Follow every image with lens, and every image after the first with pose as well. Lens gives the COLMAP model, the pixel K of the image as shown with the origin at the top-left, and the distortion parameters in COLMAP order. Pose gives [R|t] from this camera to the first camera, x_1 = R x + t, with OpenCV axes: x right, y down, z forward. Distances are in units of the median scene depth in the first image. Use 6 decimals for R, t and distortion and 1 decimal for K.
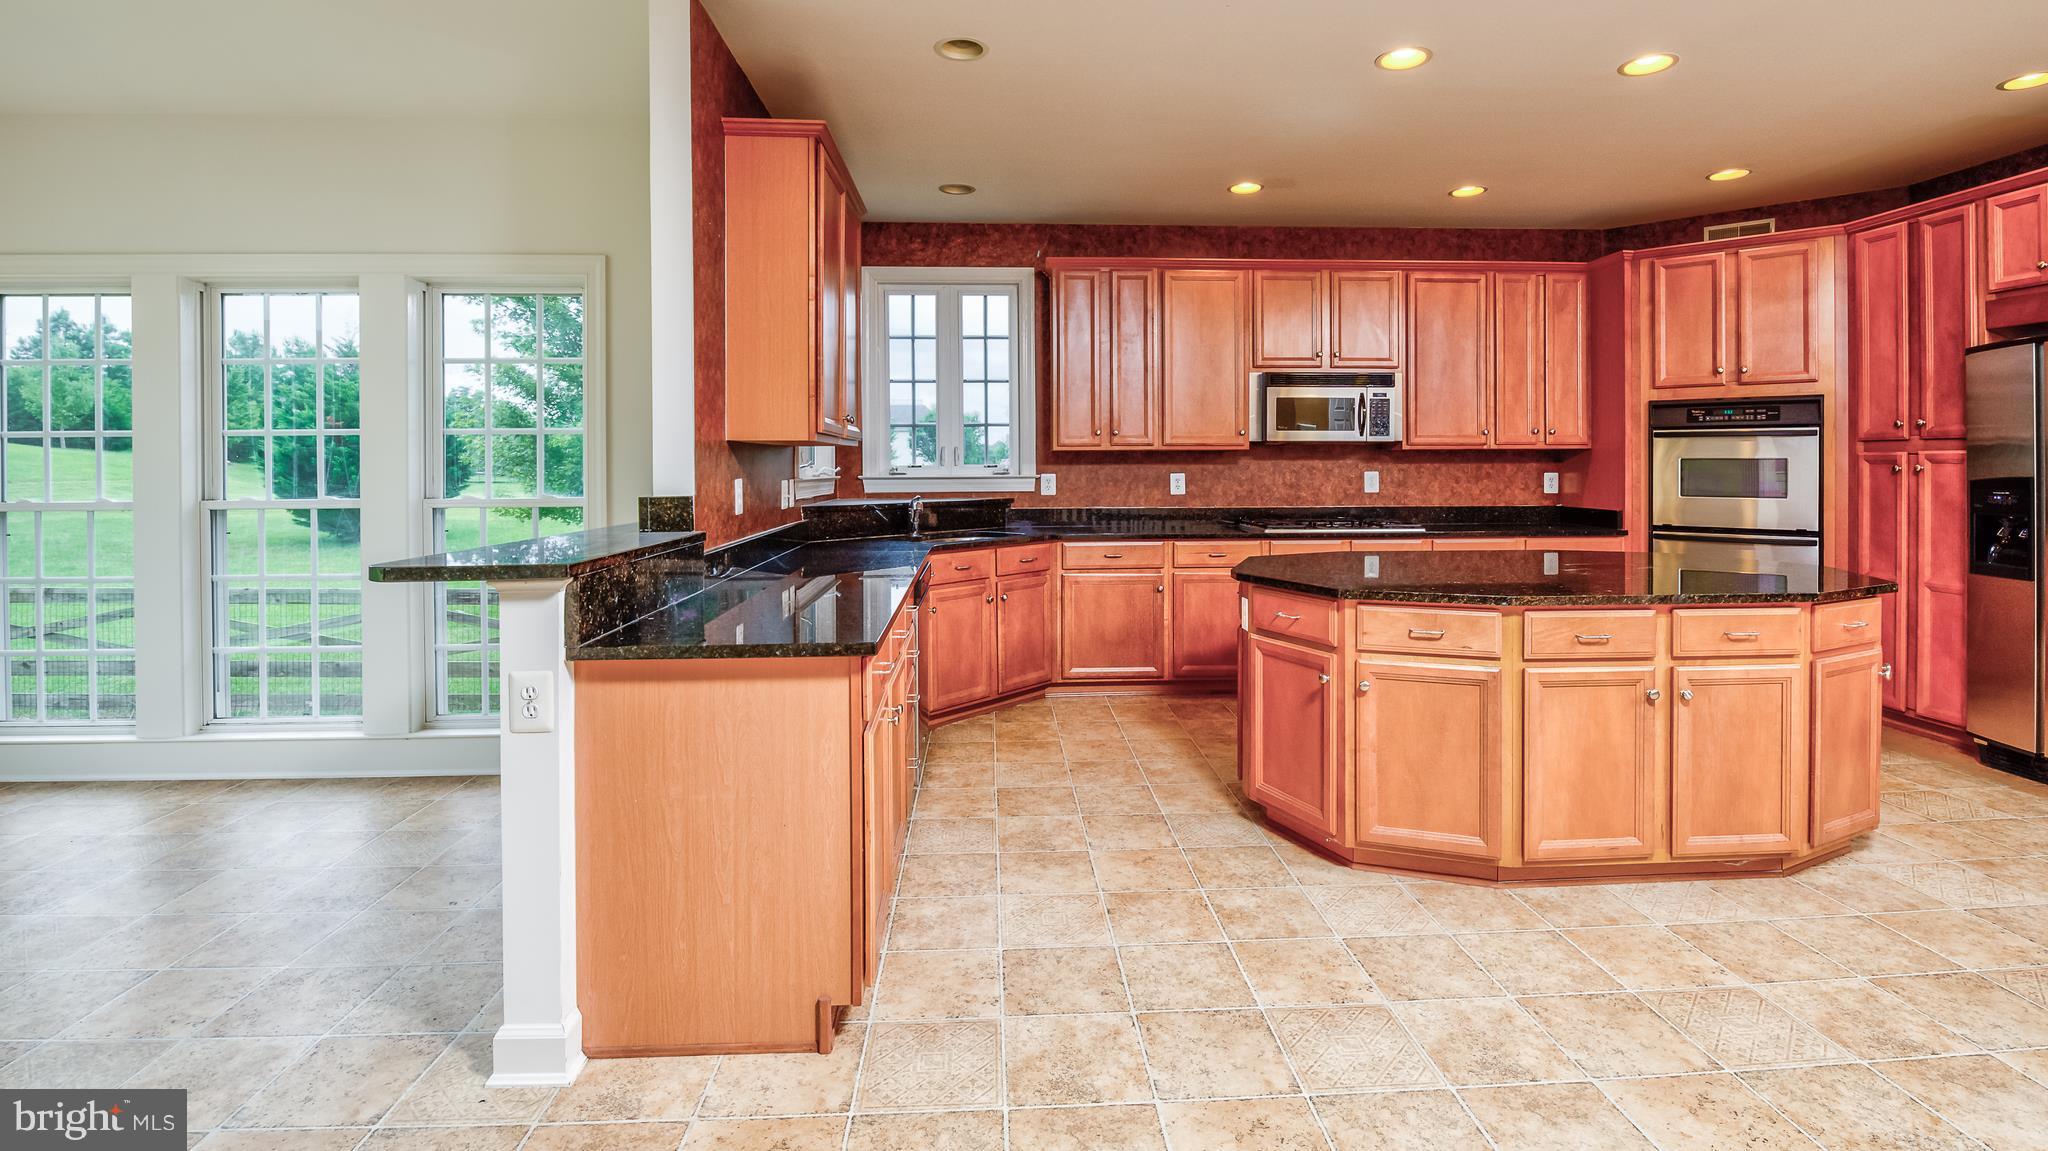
lens RADIAL K [[918.5, 0, 1039.5], [0, 918.5, 458.1], [0, 0, 1]] dist [-0.000868, -0.011054]
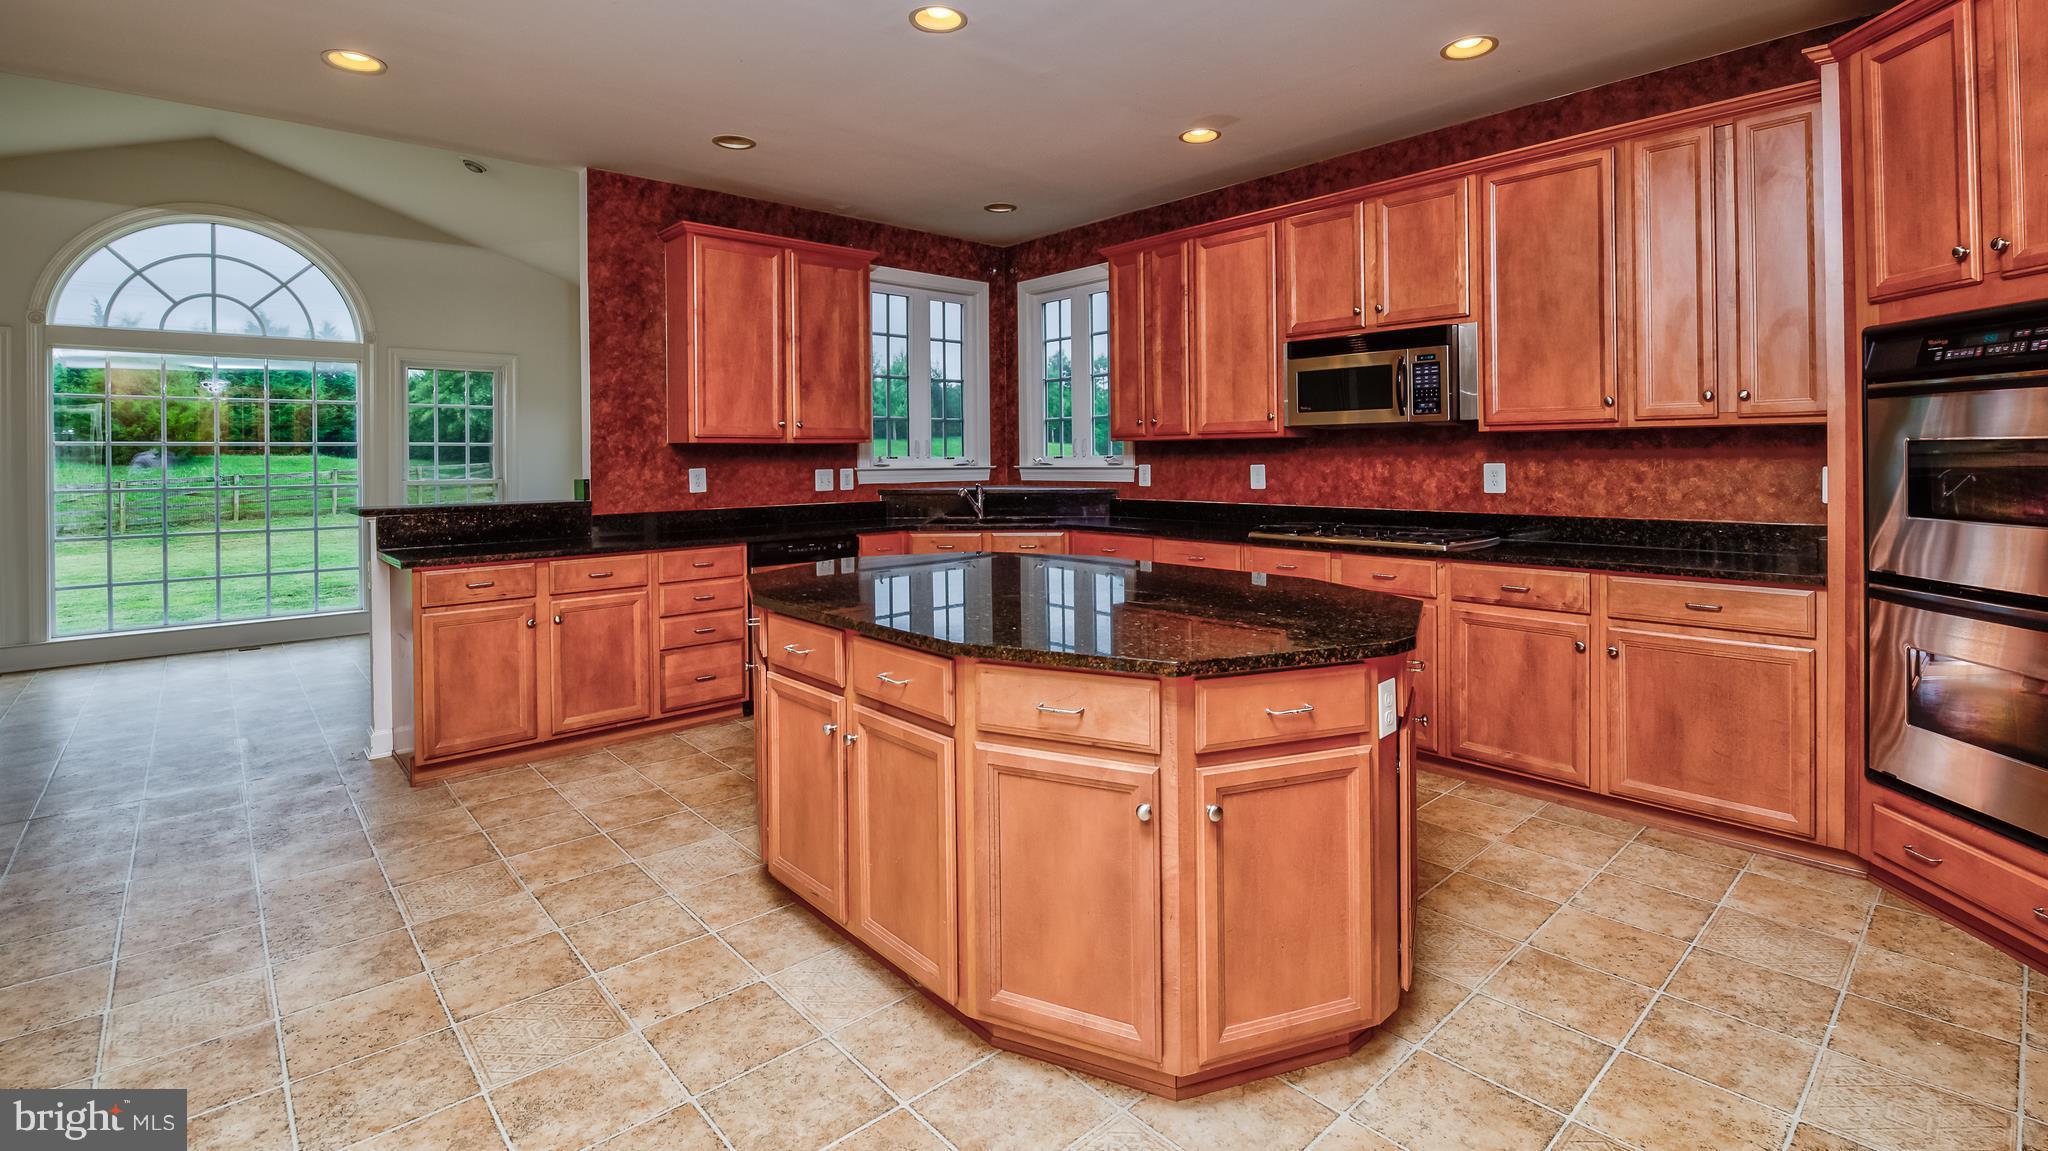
lens RADIAL K [[918.5, 0, 1039.5], [0, 918.5, 458.1], [0, 0, 1]] dist [-0.000868, -0.011054]
pose [[0.637471, -0.000761, -0.770474, 0.841913], [0.011690, 0.999894, 0.008685, 0.000400], [0.770386, -0.014543, 0.637412, 0.353089]]
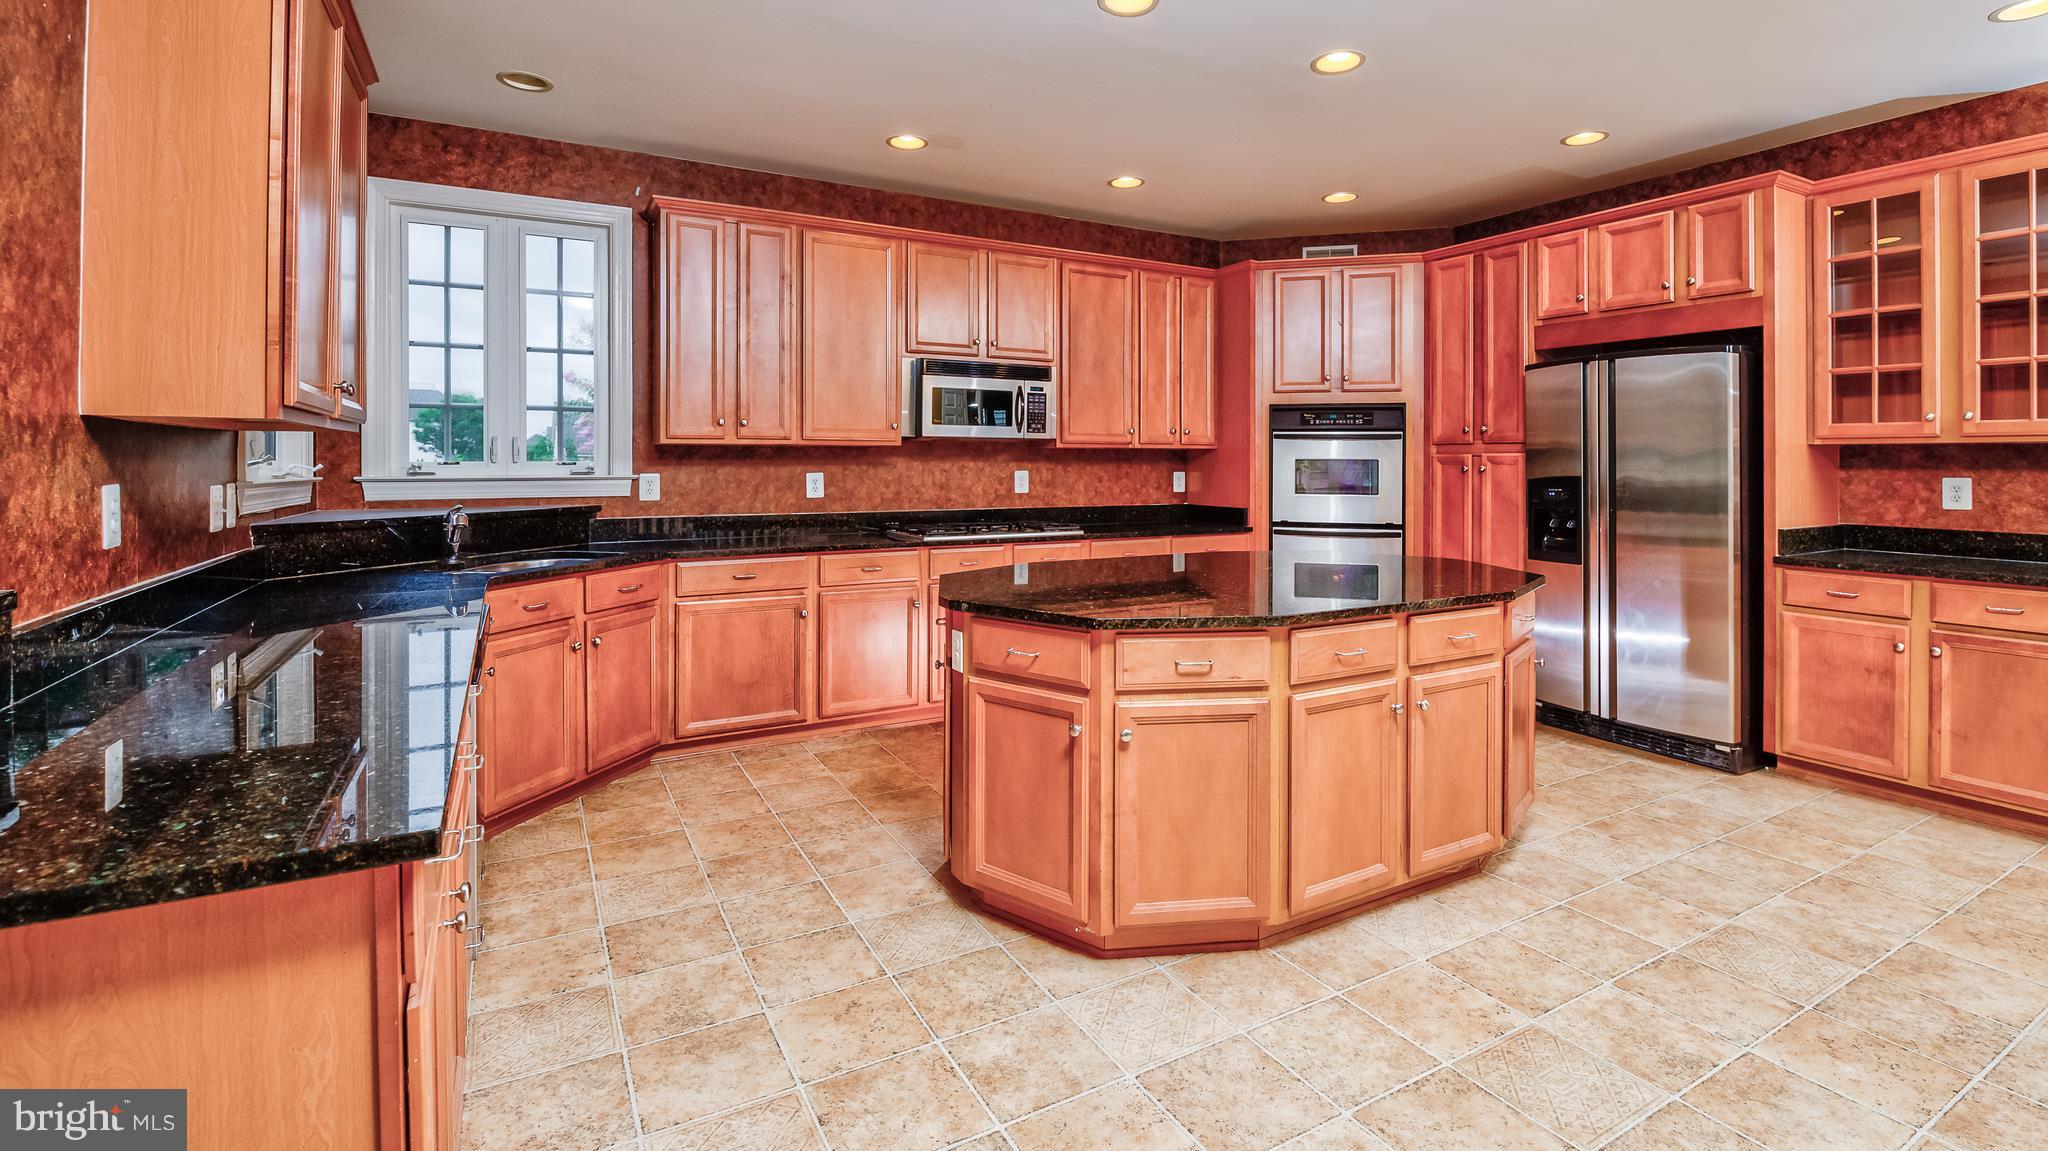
lens RADIAL K [[918.5, 0, 1039.5], [0, 918.5, 458.1], [0, 0, 1]] dist [-0.000868, -0.011054]
pose [[0.897218, 0.006455, 0.441541, -0.045908], [-0.007423, 0.999972, 0.000466, 0.001402], [-0.441526, -0.003696, 0.897241, 0.183527]]
